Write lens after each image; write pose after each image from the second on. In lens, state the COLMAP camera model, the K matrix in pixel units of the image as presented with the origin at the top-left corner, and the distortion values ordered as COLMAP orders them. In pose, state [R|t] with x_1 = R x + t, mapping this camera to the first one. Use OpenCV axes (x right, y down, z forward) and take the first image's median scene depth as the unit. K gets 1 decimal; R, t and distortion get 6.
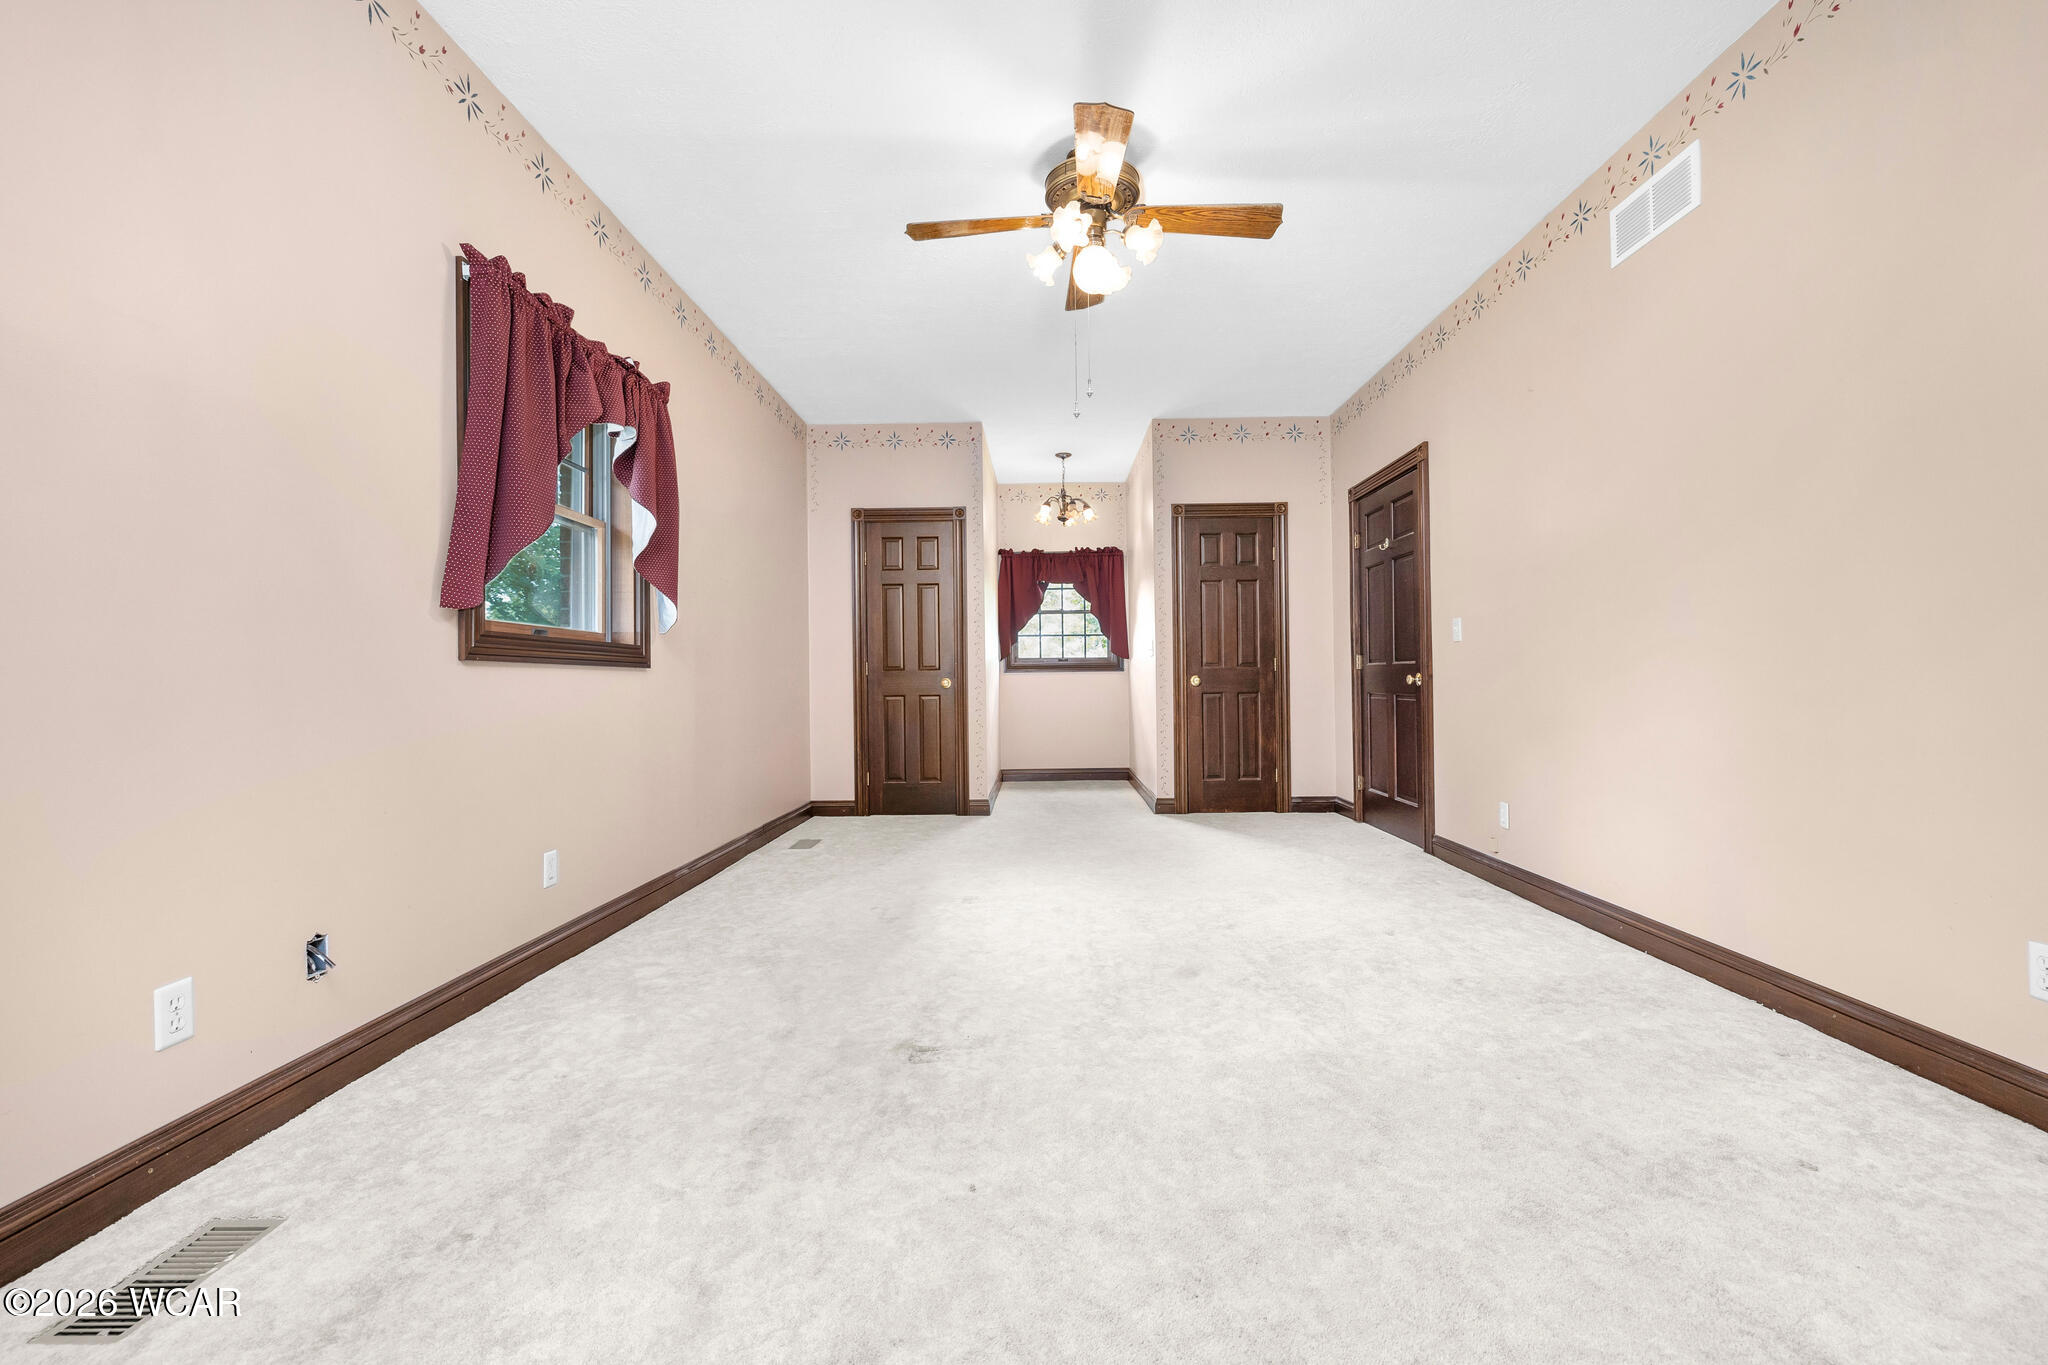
lens RADIAL K [[861.7, 0, 1020.7], [0, 861.7, 687.5], [0, 0, 1]] dist [0.001101, -0.000490]
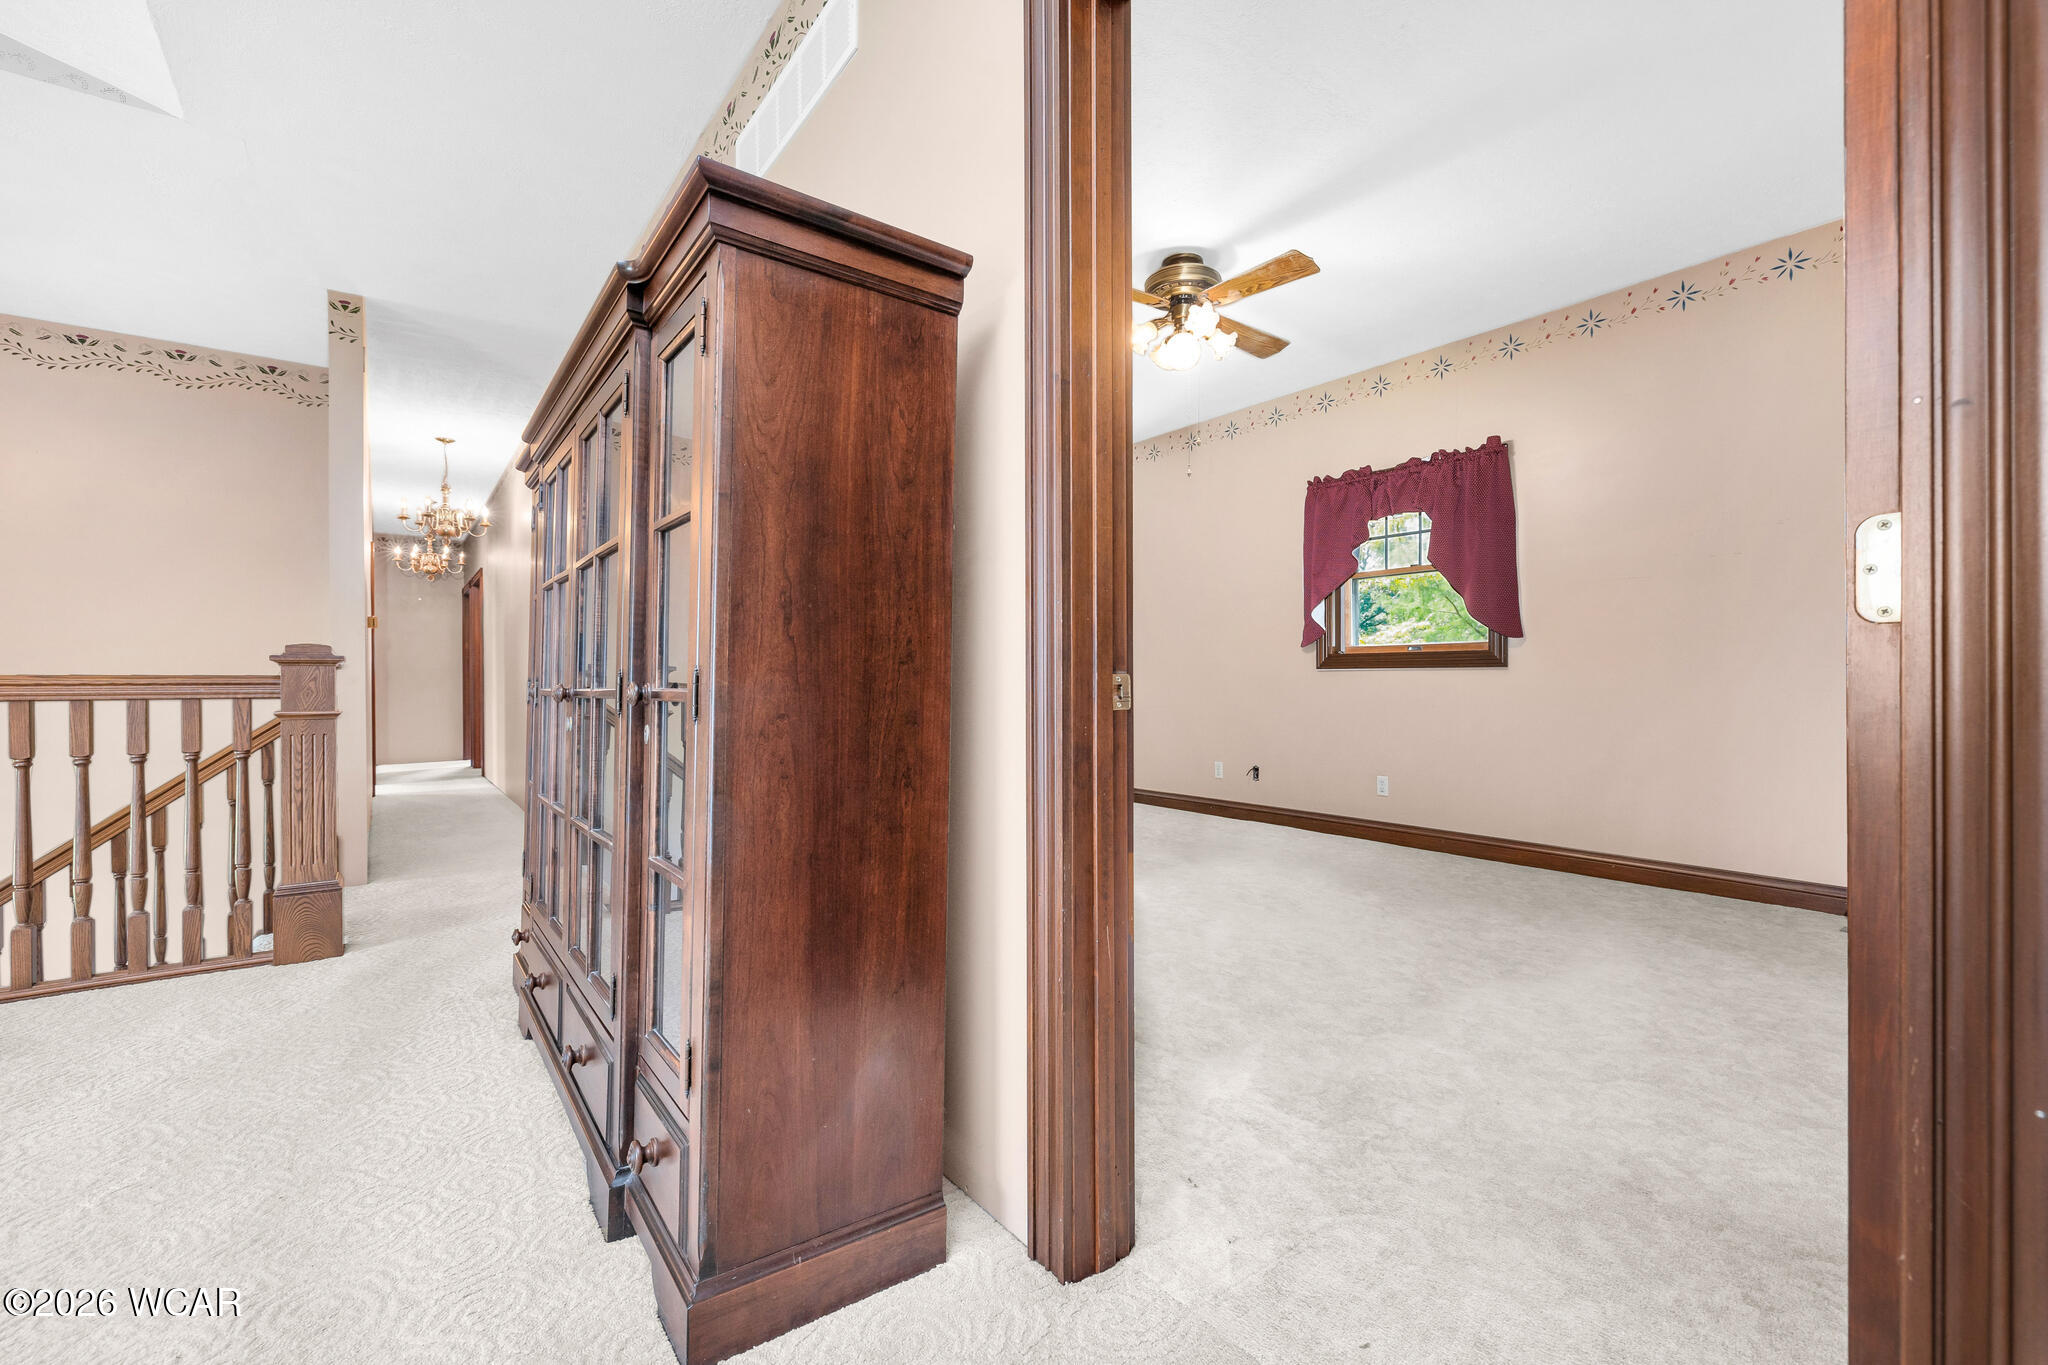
lens RADIAL K [[861.7, 0, 1032.3], [0, 861.7, 682.7], [0, 0, 1]] dist [0.001101, -0.000490]
pose [[-0.787131, 0.016260, -0.616571, 0.517716], [0.011068, 0.999864, 0.012238, -0.012932], [0.616686, 0.002809, -0.787204, 0.924795]]
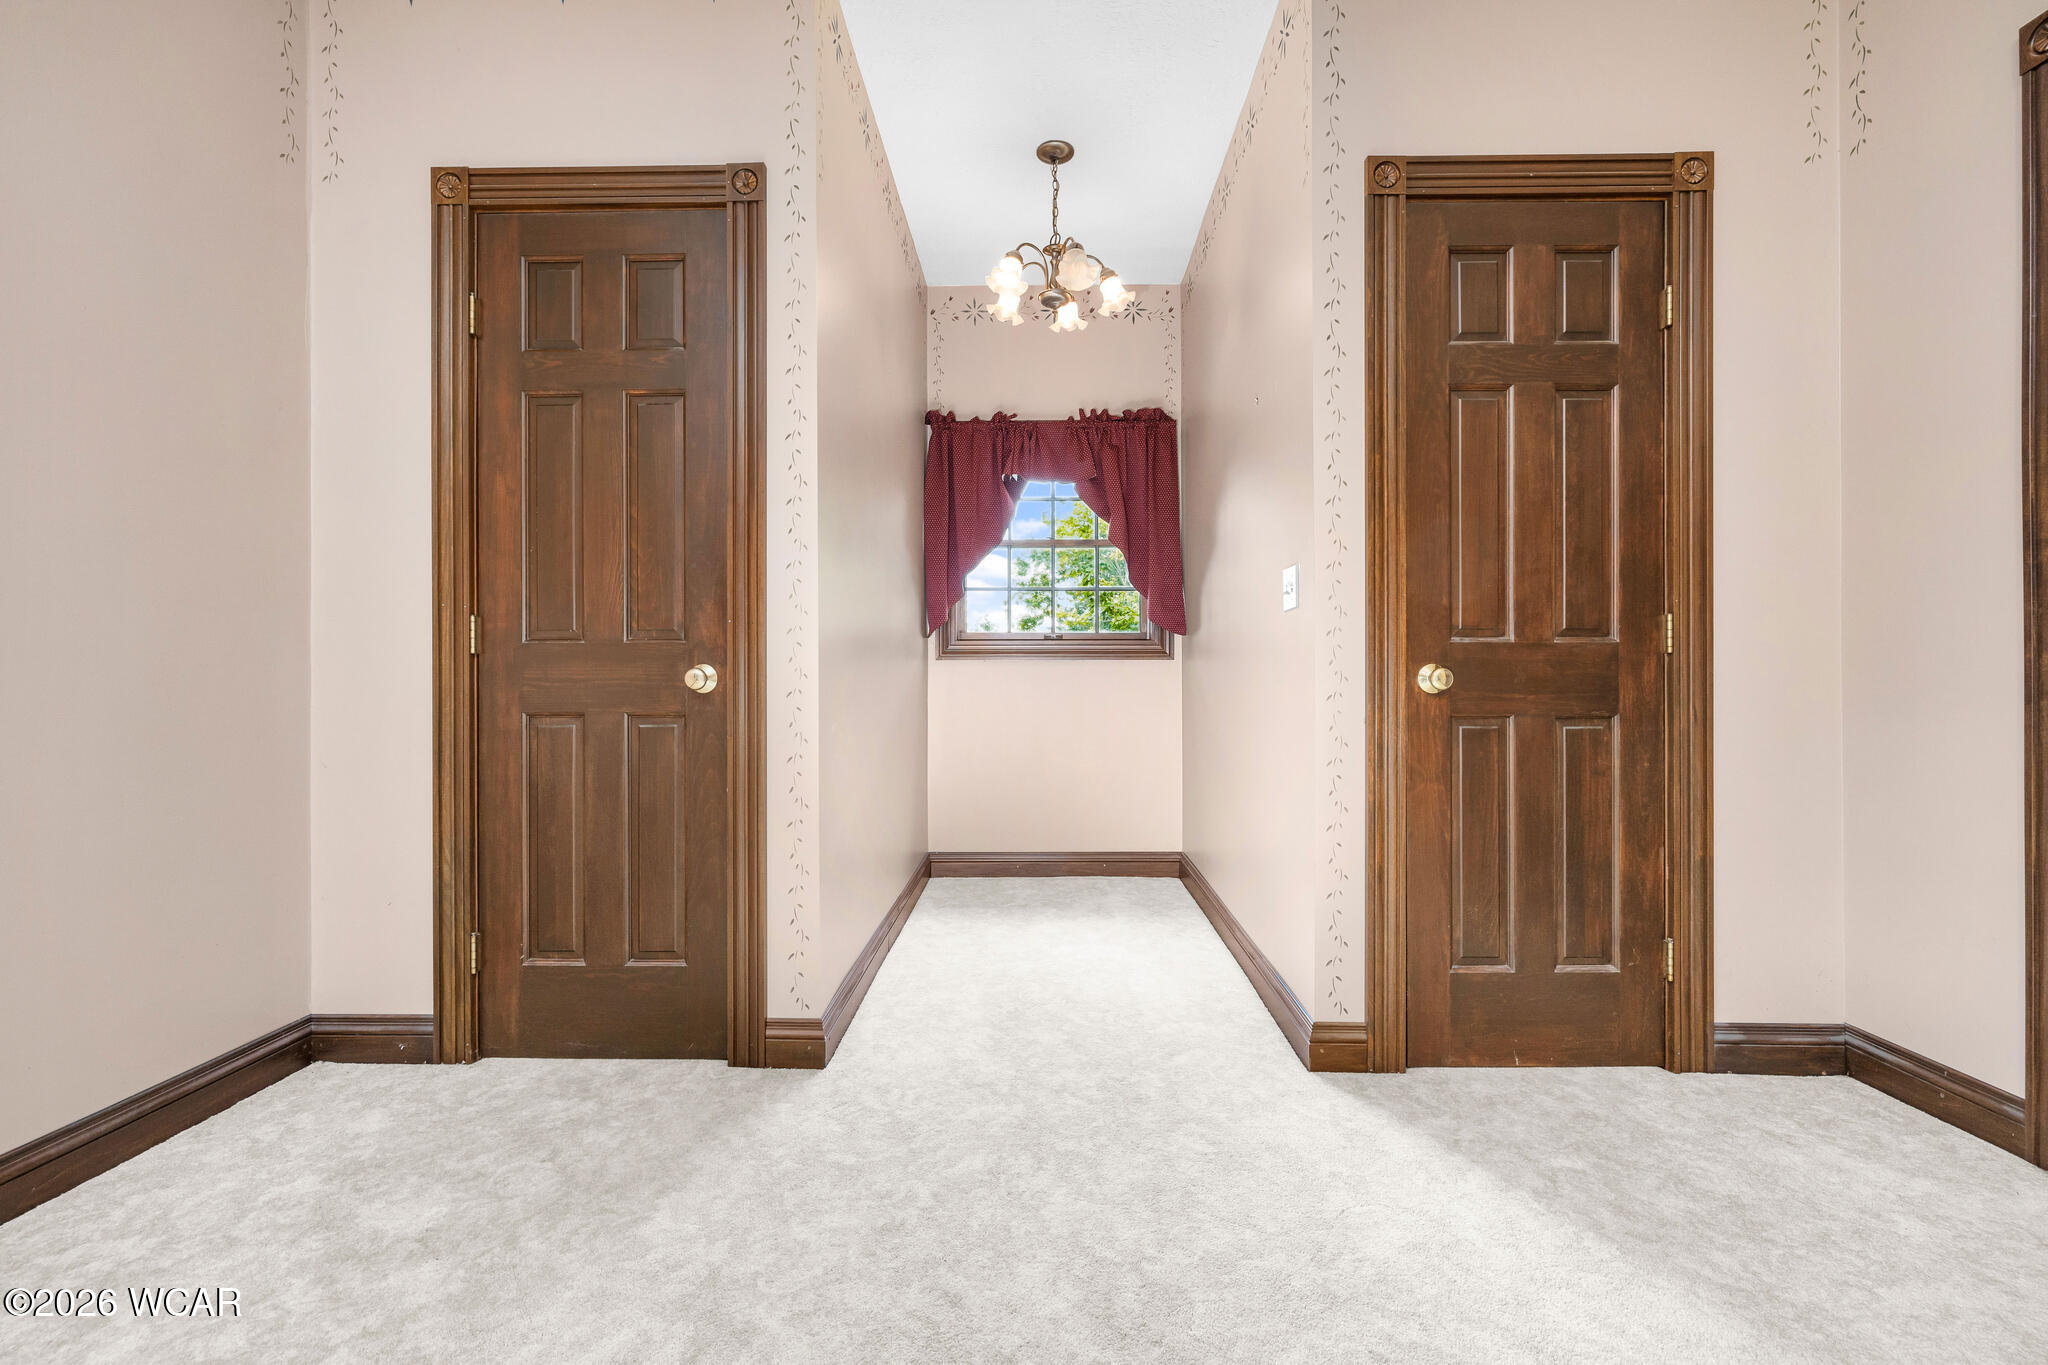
lens RADIAL K [[861.7, 0, 1025.5], [0, 861.7, 687.9], [0, 0, 1]] dist [0.001101, -0.000490]
pose [[0.999929, 0.010549, 0.005580, 0.040548], [-0.010545, 0.999944, -0.000659, -0.002191], [-0.005587, 0.000600, 0.999984, 0.658130]]
